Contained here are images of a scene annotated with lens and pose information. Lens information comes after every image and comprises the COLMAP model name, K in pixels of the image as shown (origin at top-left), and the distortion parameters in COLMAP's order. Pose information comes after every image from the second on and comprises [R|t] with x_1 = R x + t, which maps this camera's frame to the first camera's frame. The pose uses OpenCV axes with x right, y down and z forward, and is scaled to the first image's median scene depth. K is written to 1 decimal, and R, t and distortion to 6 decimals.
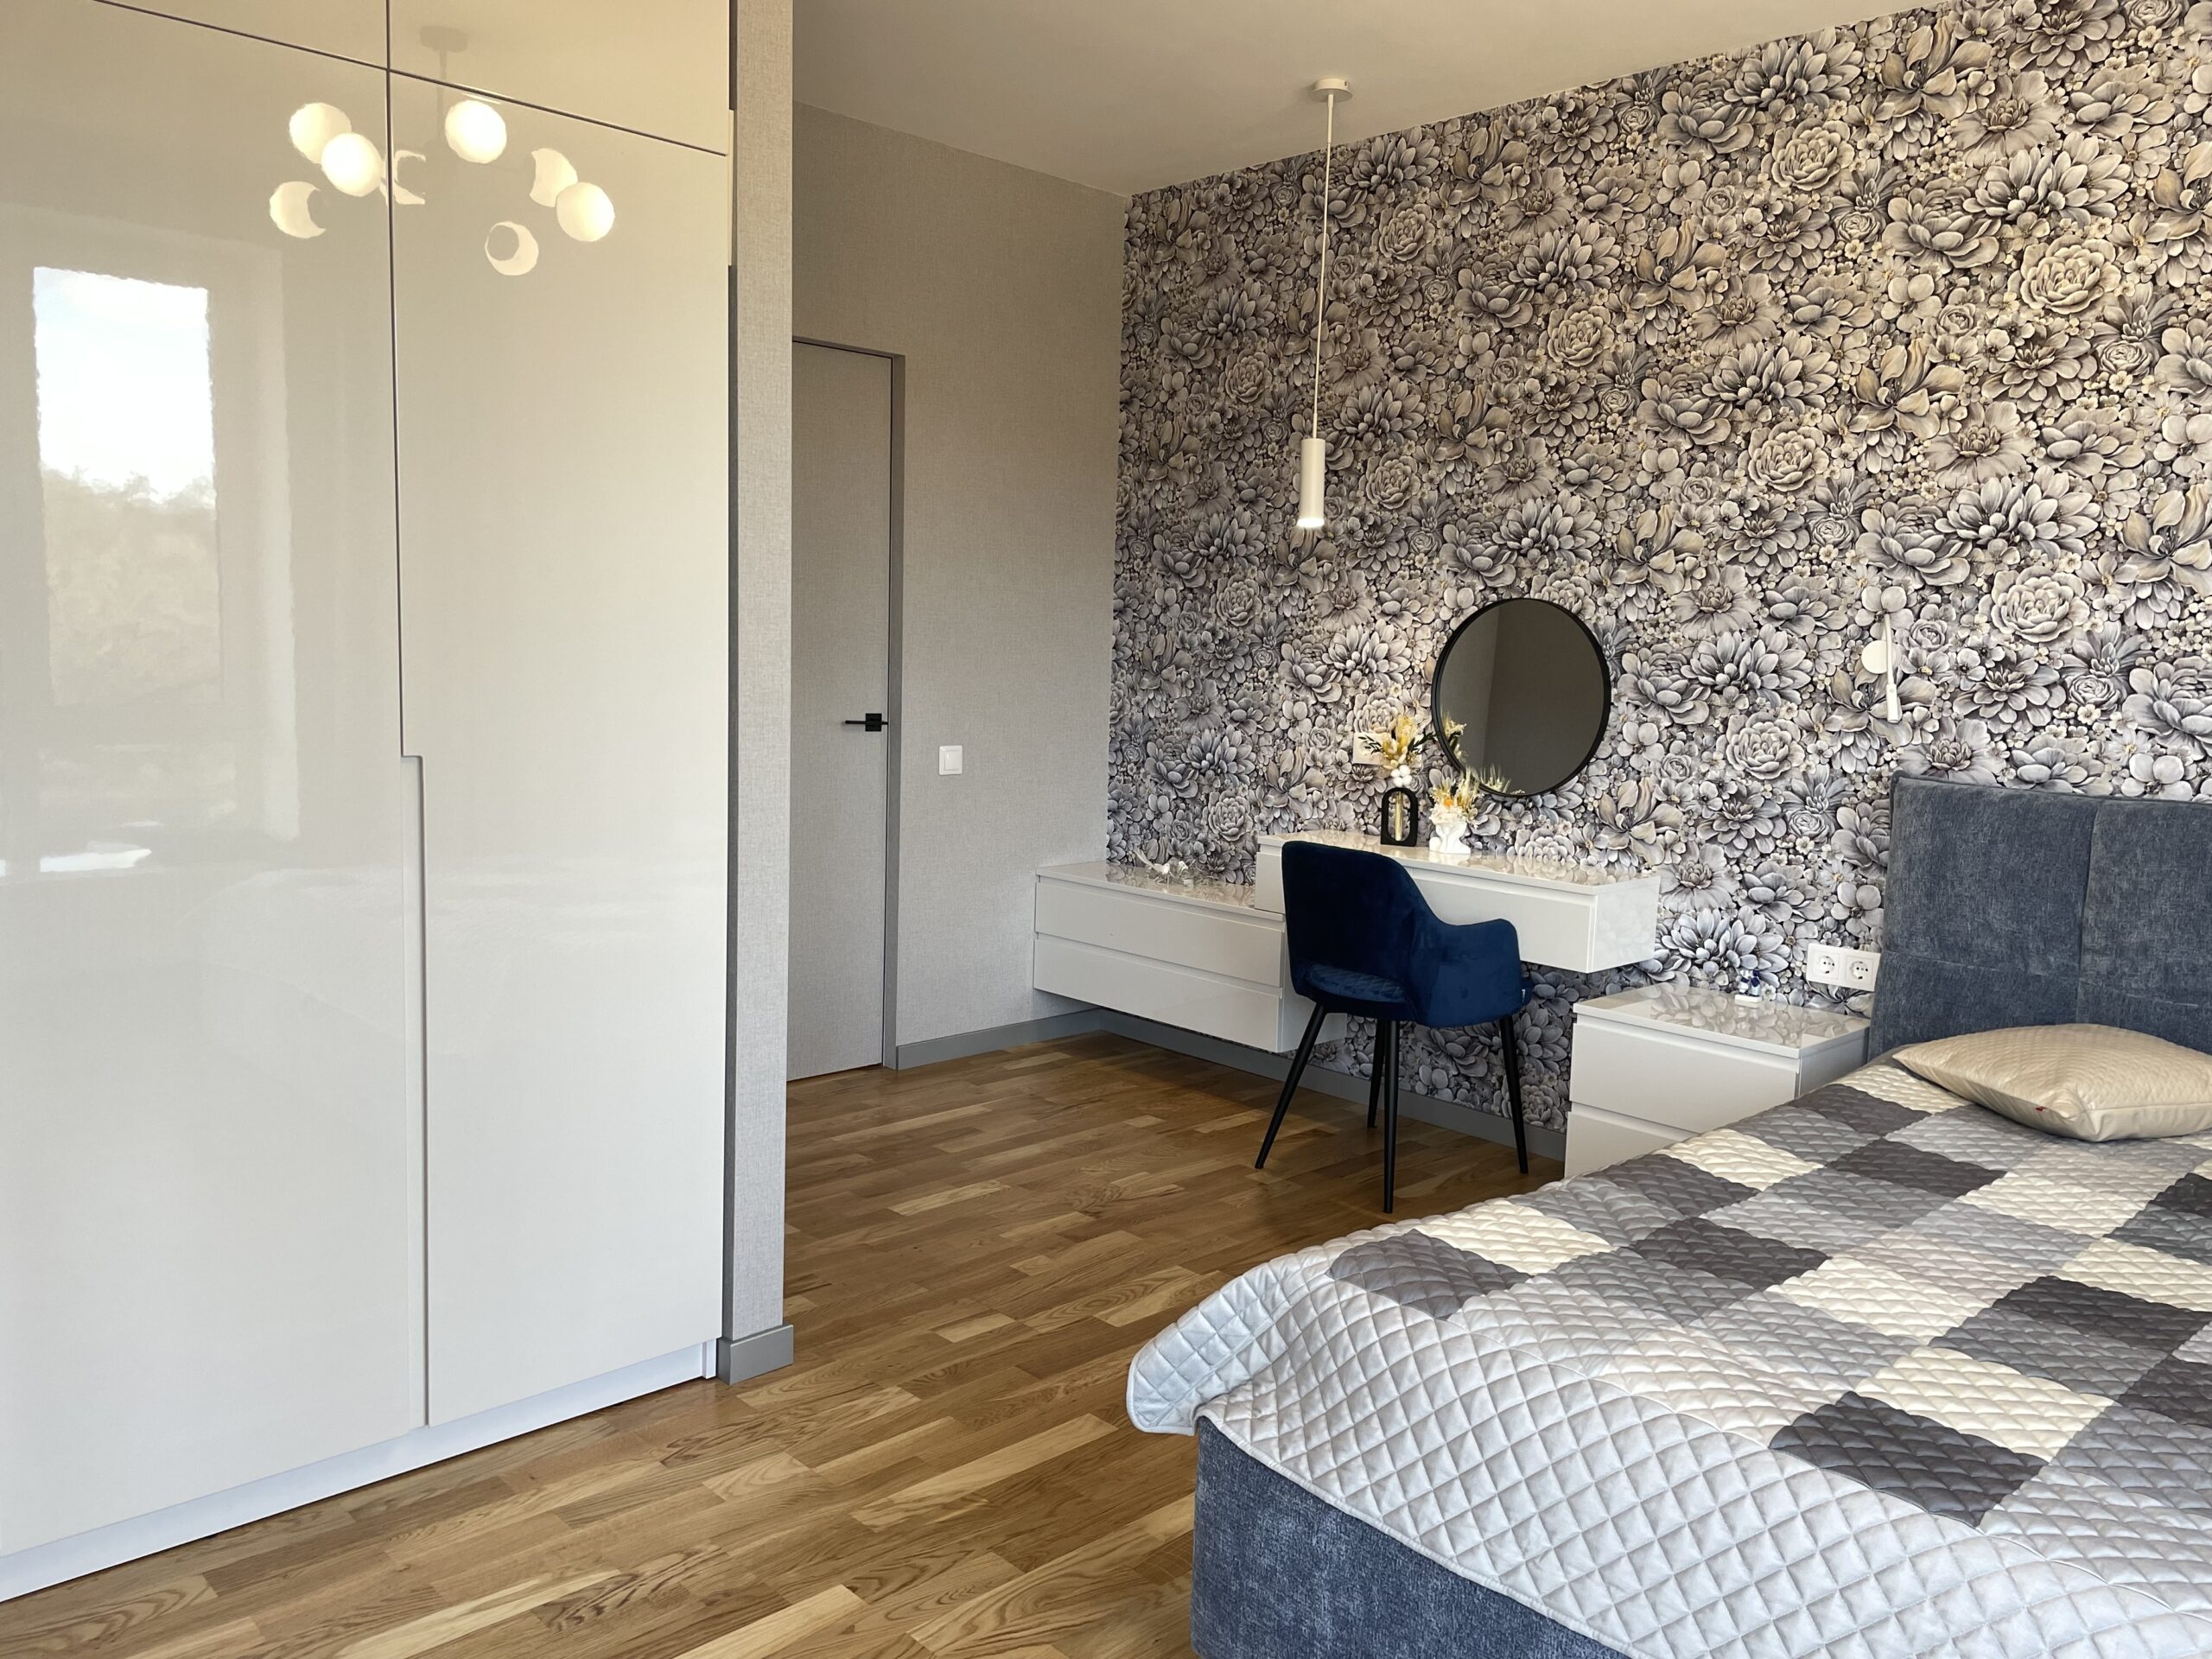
lens RADIAL K [[1673.8, 0, 1107.8], [0, 1673.8, 825.0], [0, 0, 1]] dist [0.087746, -0.116639]
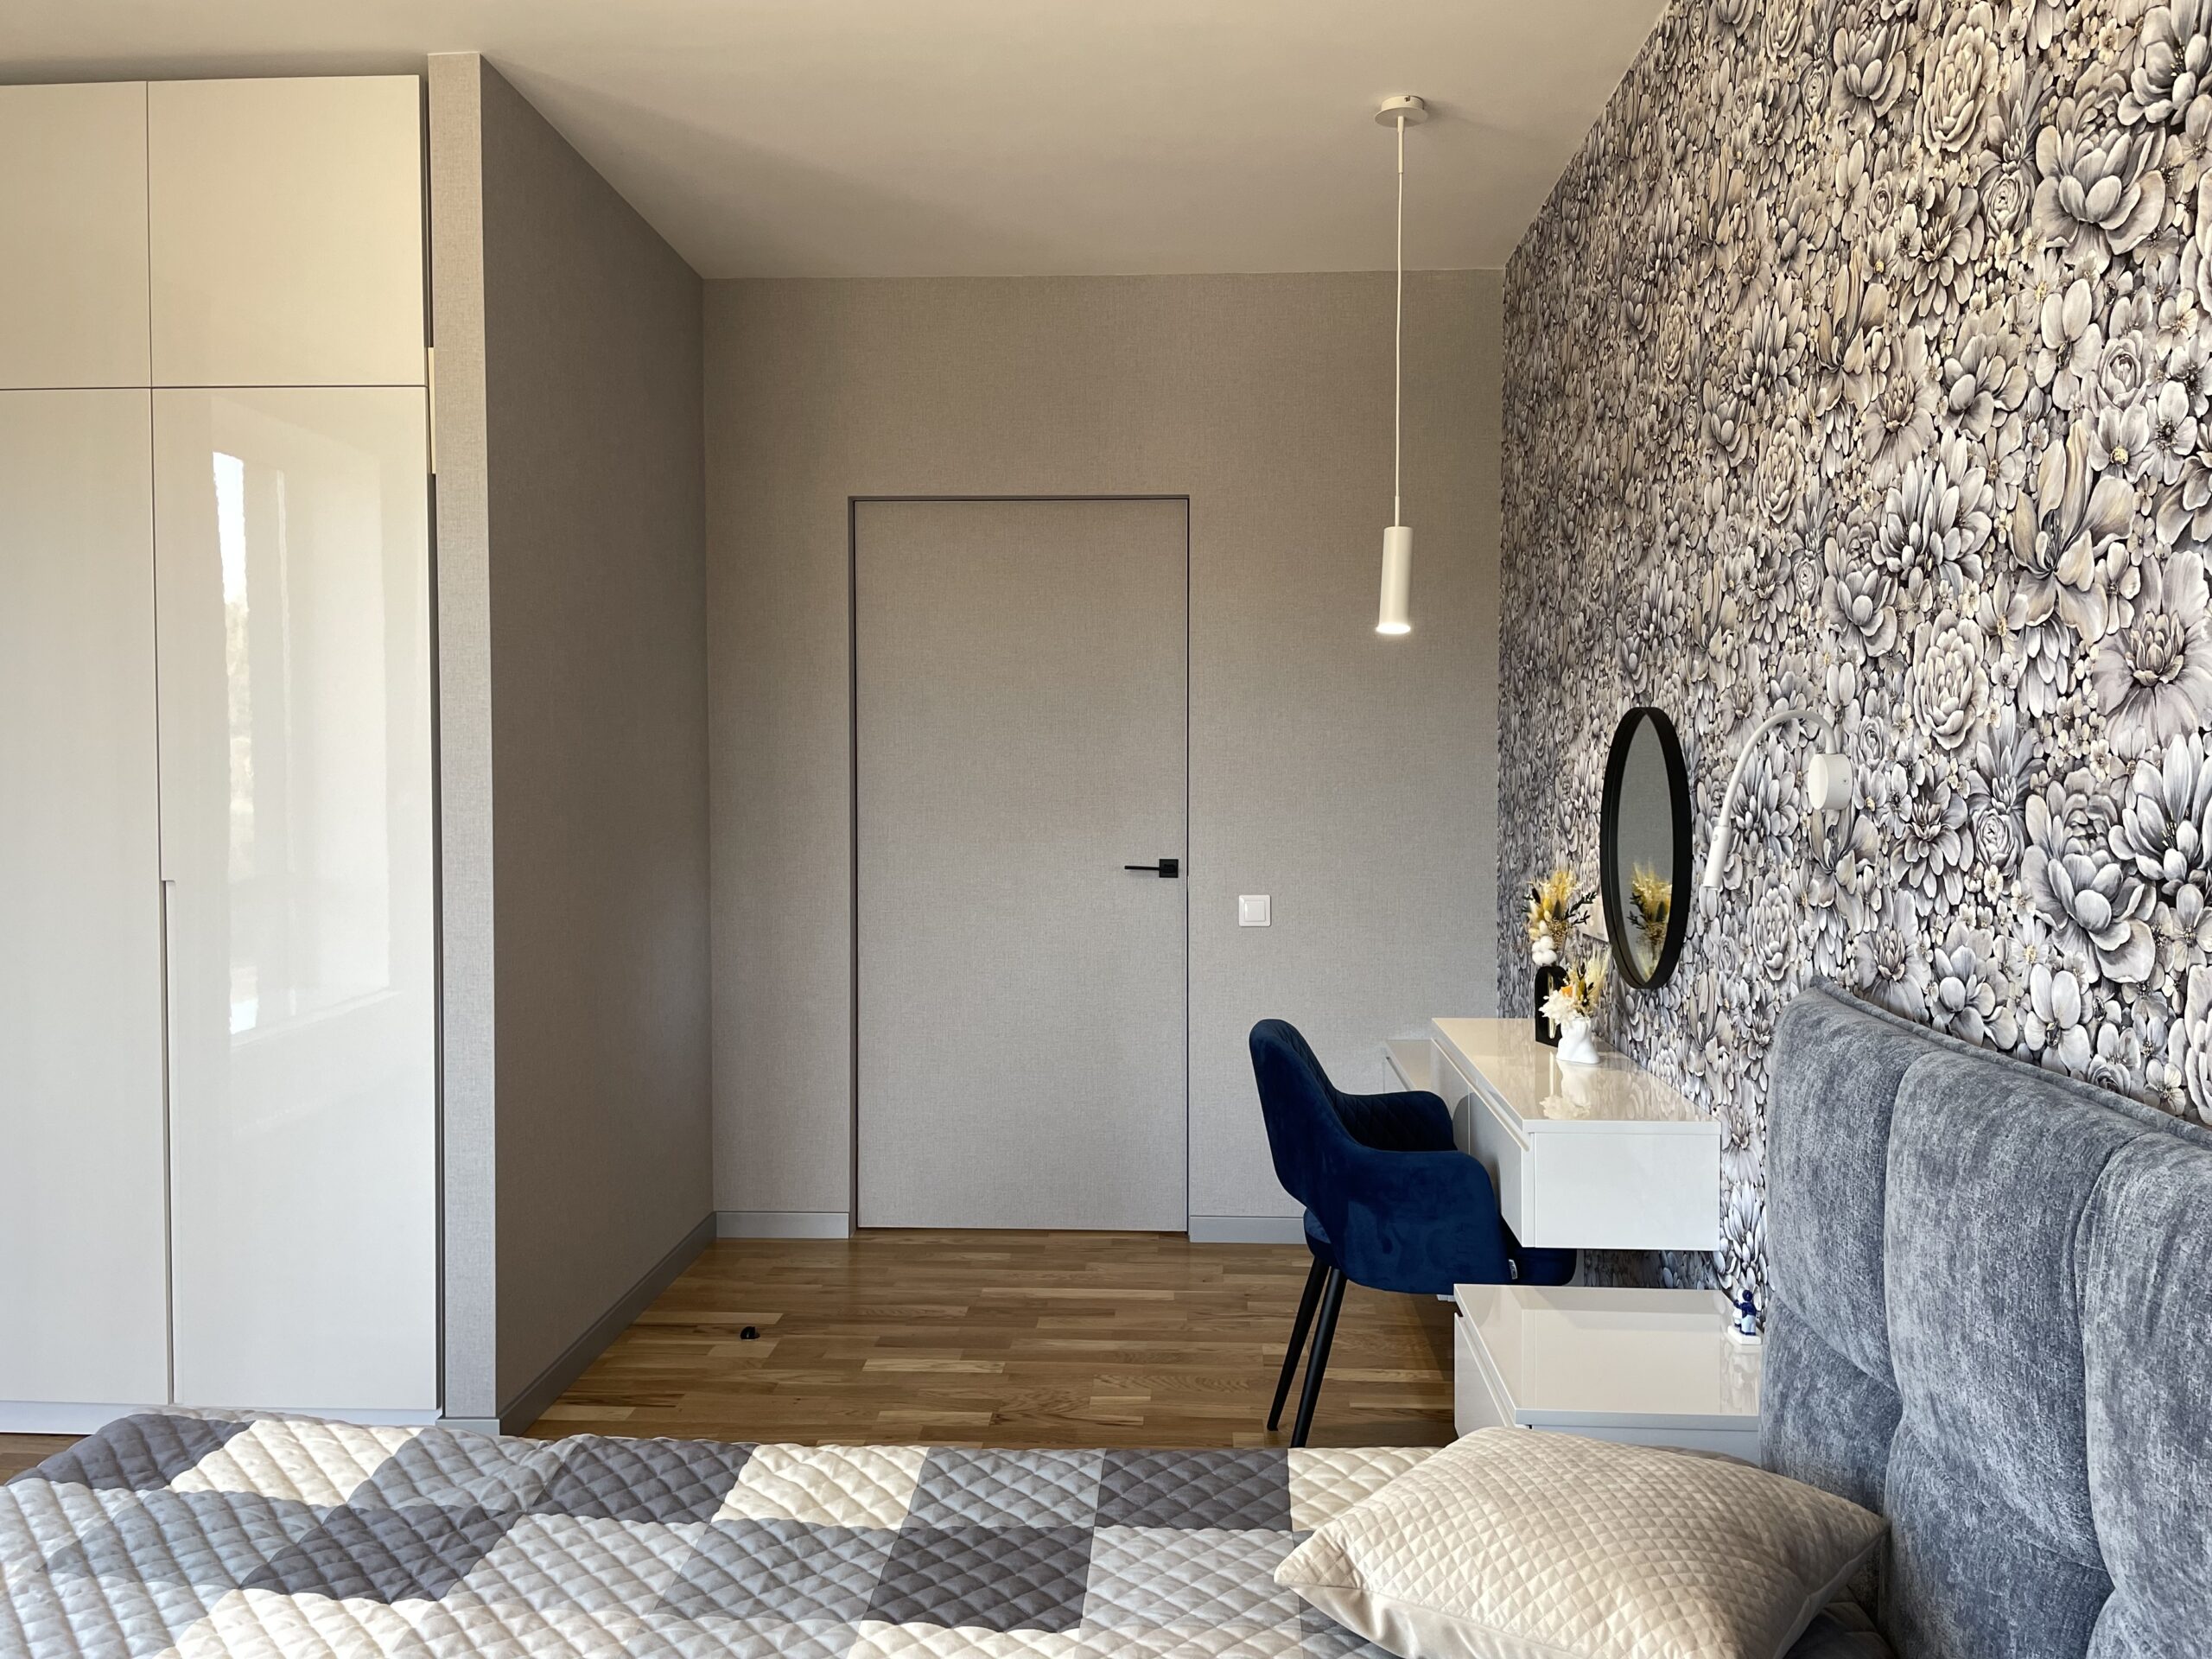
lens RADIAL K [[1673.8, 0, 1101.6], [0, 1673.8, 810.2], [0, 0, 1]] dist [0.087746, -0.116639]
pose [[0.683181, -0.009329, -0.730190, 0.643790], [-0.062741, 0.995471, -0.071421, -0.028008], [0.727549, 0.094606, 0.679501, 0.374609]]
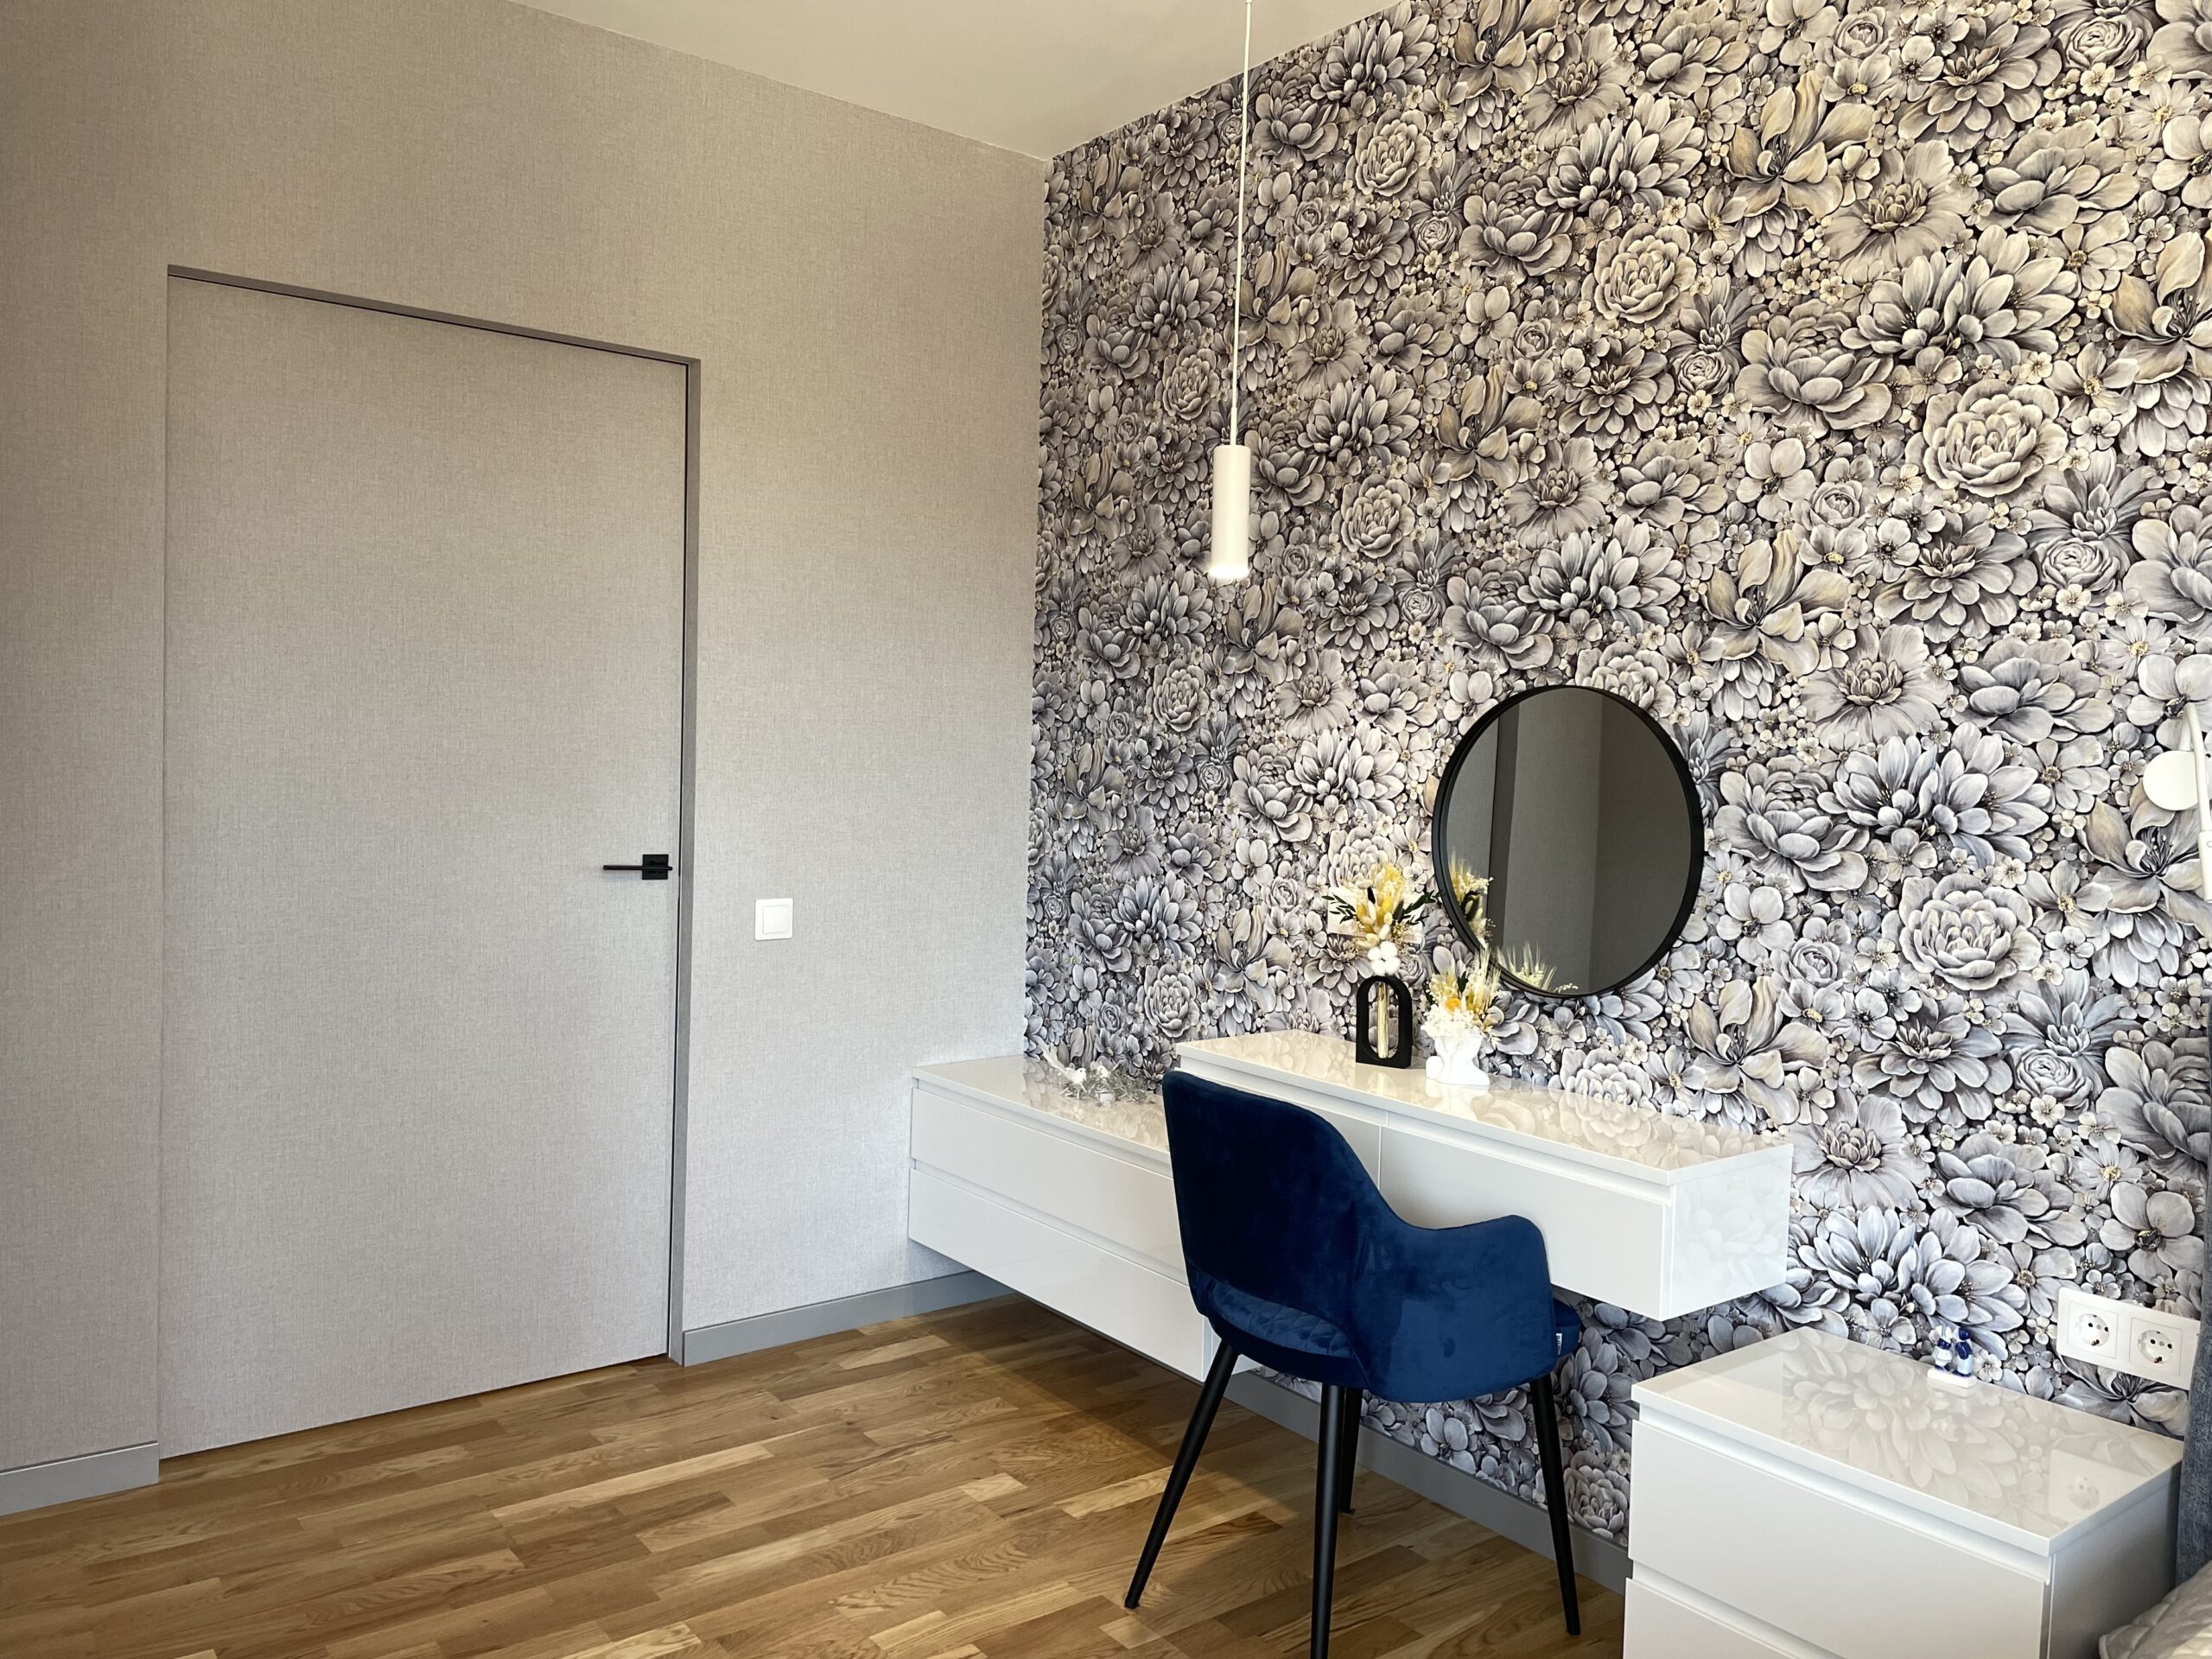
lens RADIAL K [[1673.8, 0, 1103.2], [0, 1673.8, 808.8], [0, 0, 1]] dist [0.087746, -0.116639]
pose [[0.994398, 0.002380, -0.105677, 0.148482], [-0.010666, 0.996903, -0.077914, -0.038606], [0.105164, 0.078605, 0.991343, 0.372085]]
